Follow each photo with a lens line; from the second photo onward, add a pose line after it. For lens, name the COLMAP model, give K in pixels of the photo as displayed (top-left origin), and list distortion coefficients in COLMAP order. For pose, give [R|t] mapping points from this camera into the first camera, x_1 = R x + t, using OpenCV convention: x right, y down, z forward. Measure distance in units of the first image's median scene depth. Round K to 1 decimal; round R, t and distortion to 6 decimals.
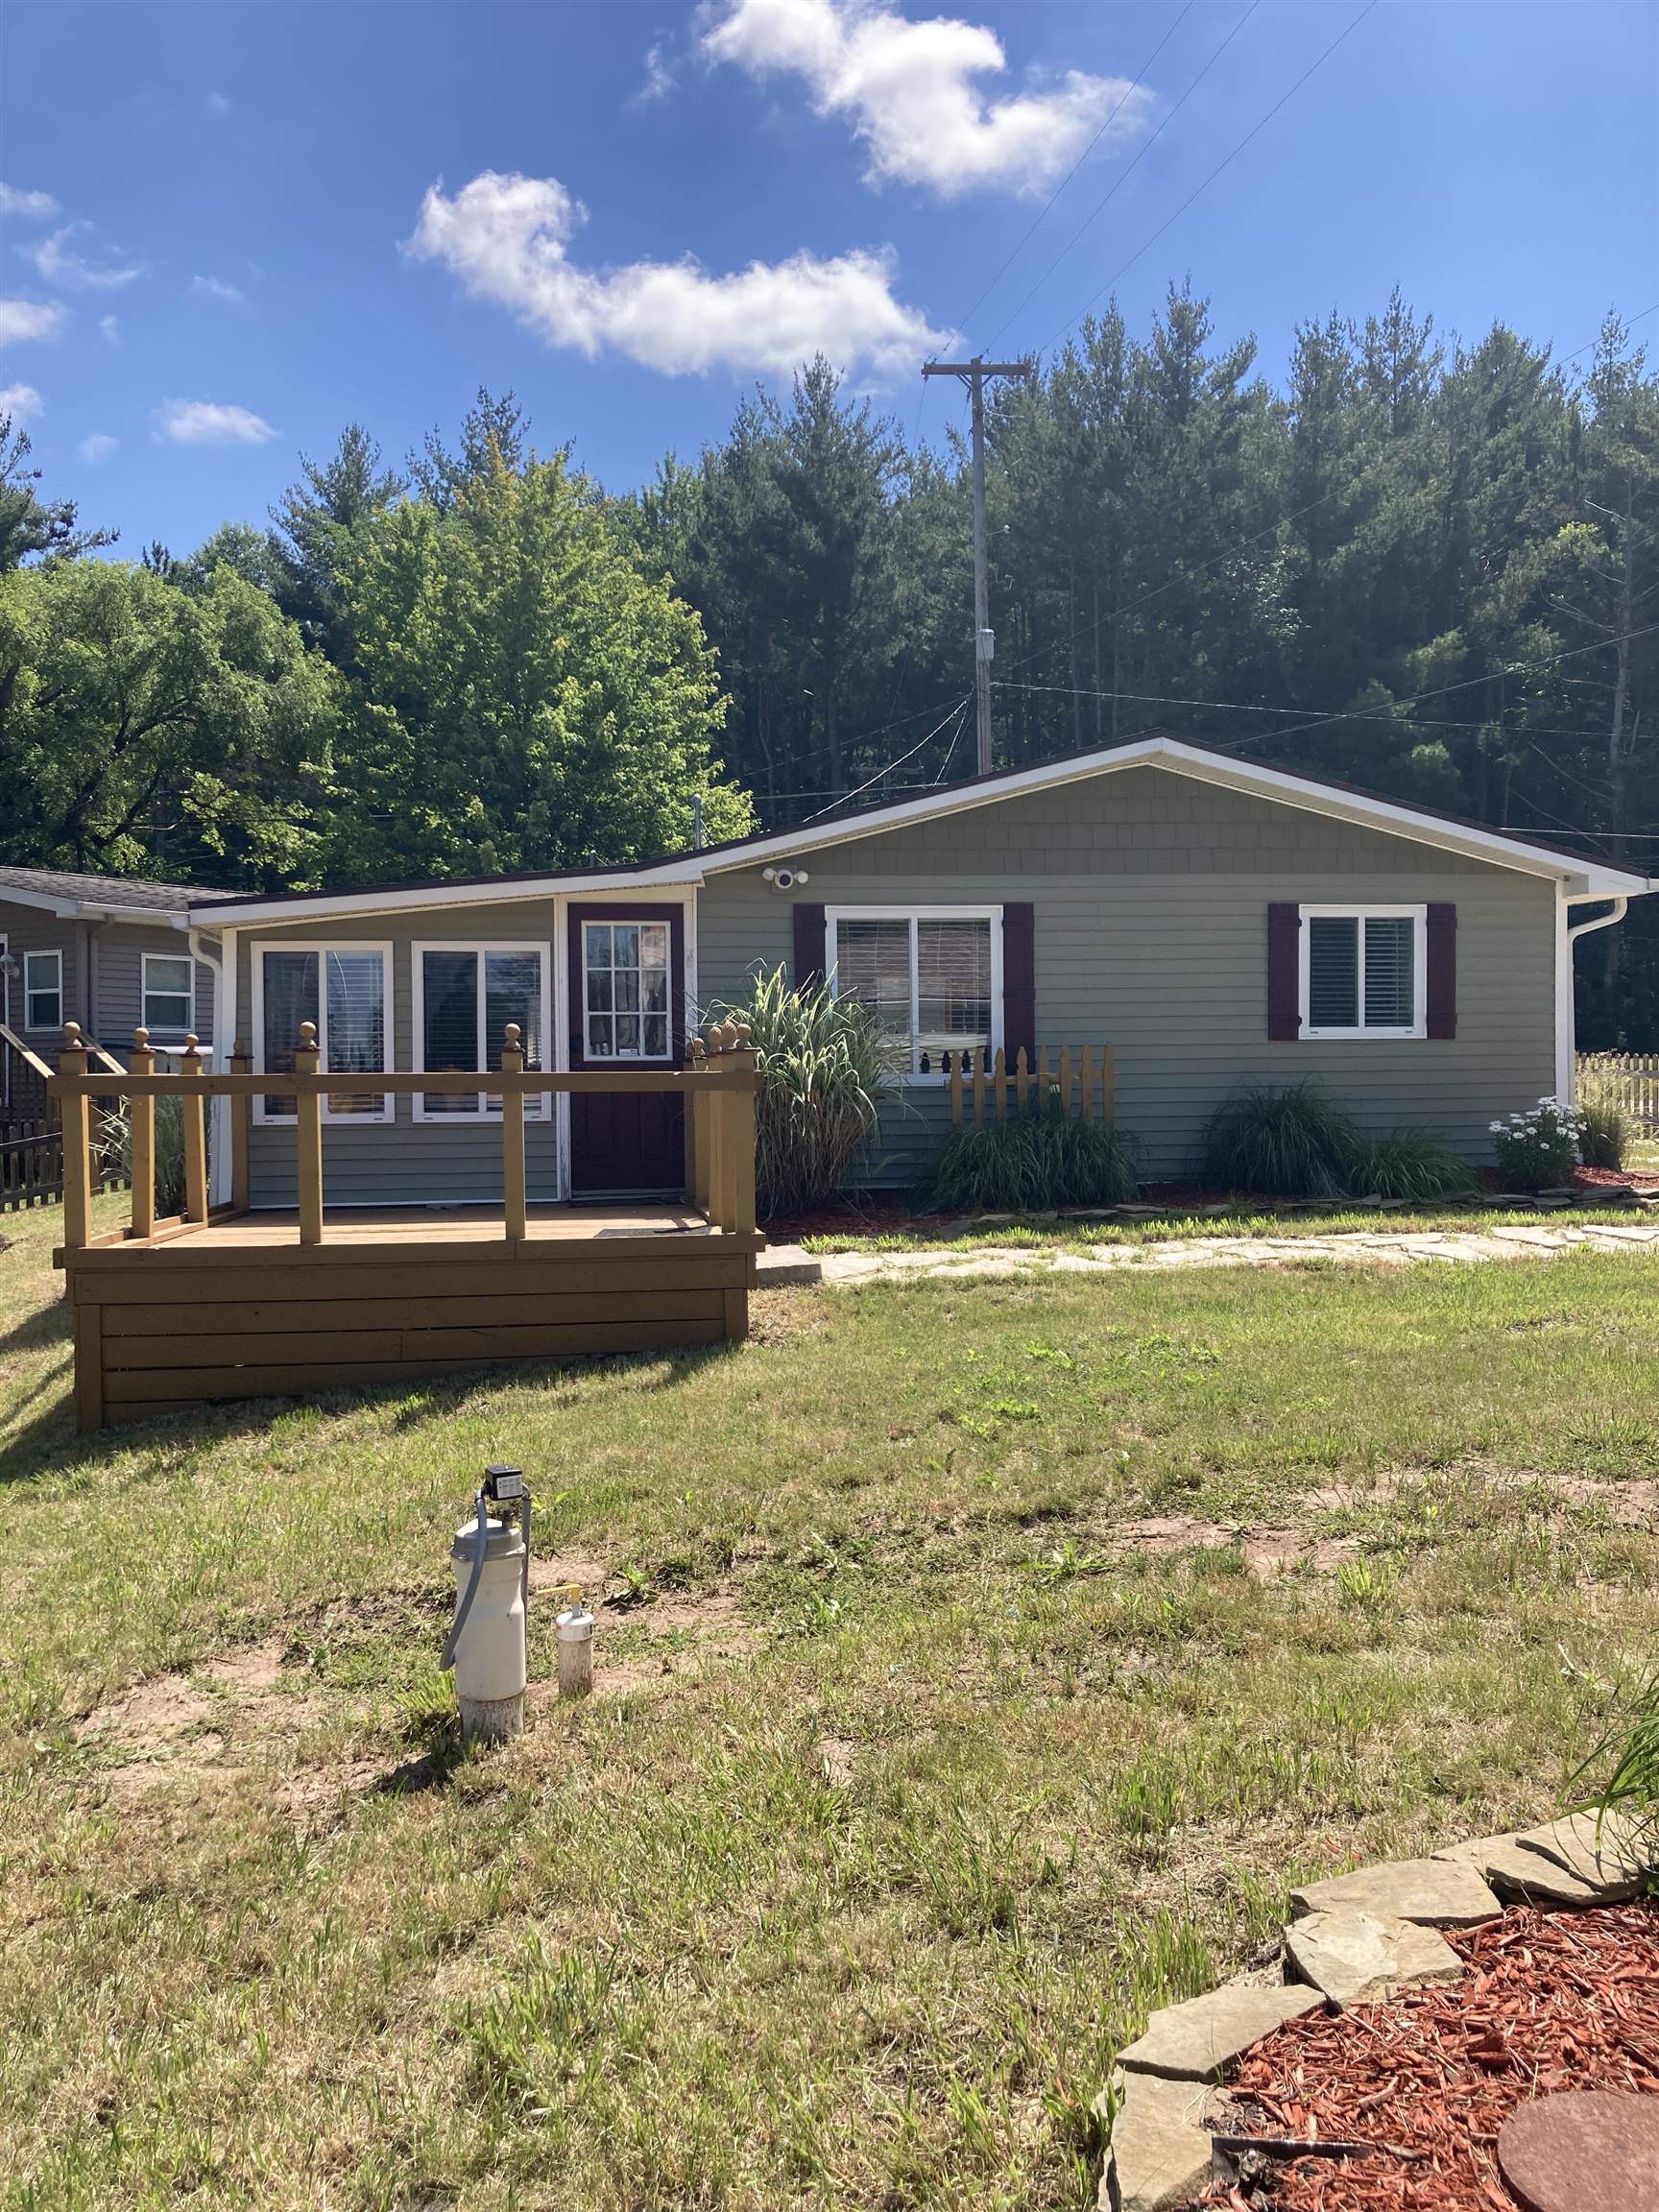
lens RADIAL K [[1807.0, 0, 845.8], [0, 1807.0, 1106.4], [0, 0, 1]] dist [0.099937, -0.208108]
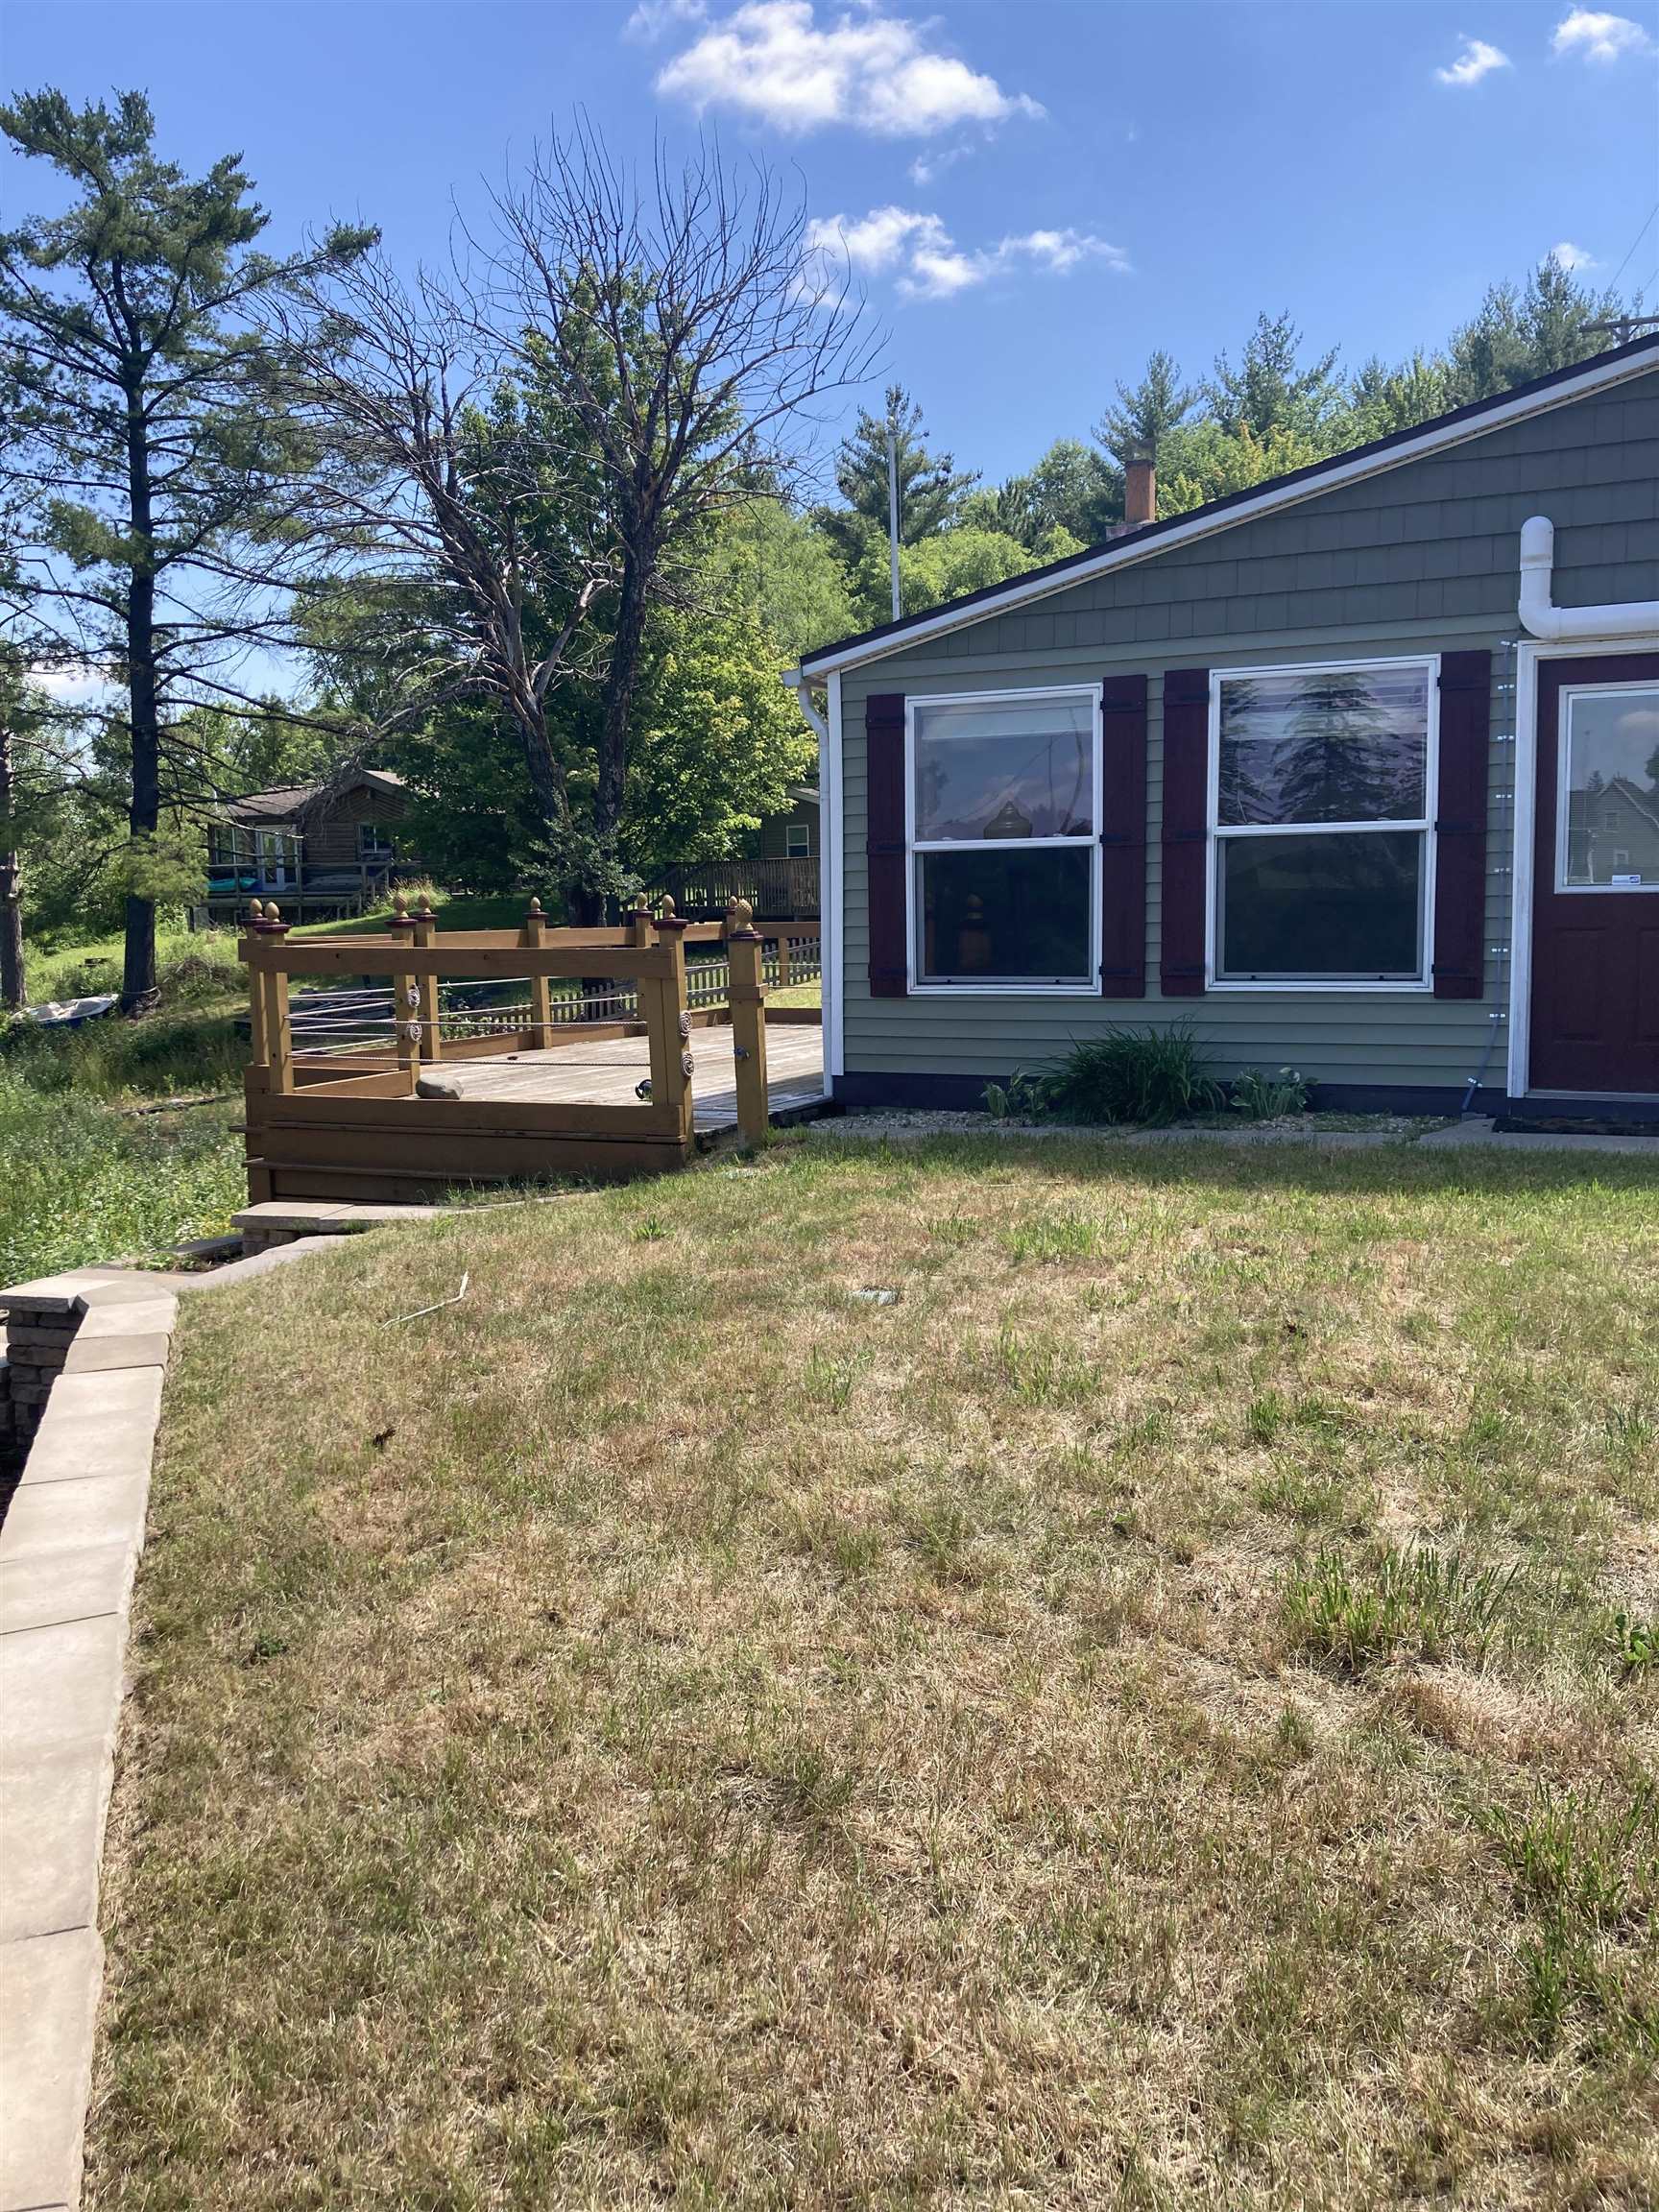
lens RADIAL K [[1791.4, 0, 868.0], [0, 1791.4, 1104.6], [0, 0, 1]] dist [0.083618, -0.130283]
pose [[0.911359, 0.045338, -0.409107, 0.086440], [-0.003497, 0.994732, 0.102448, 0.008888], [0.411597, -0.091936, 0.906717, -0.272996]]
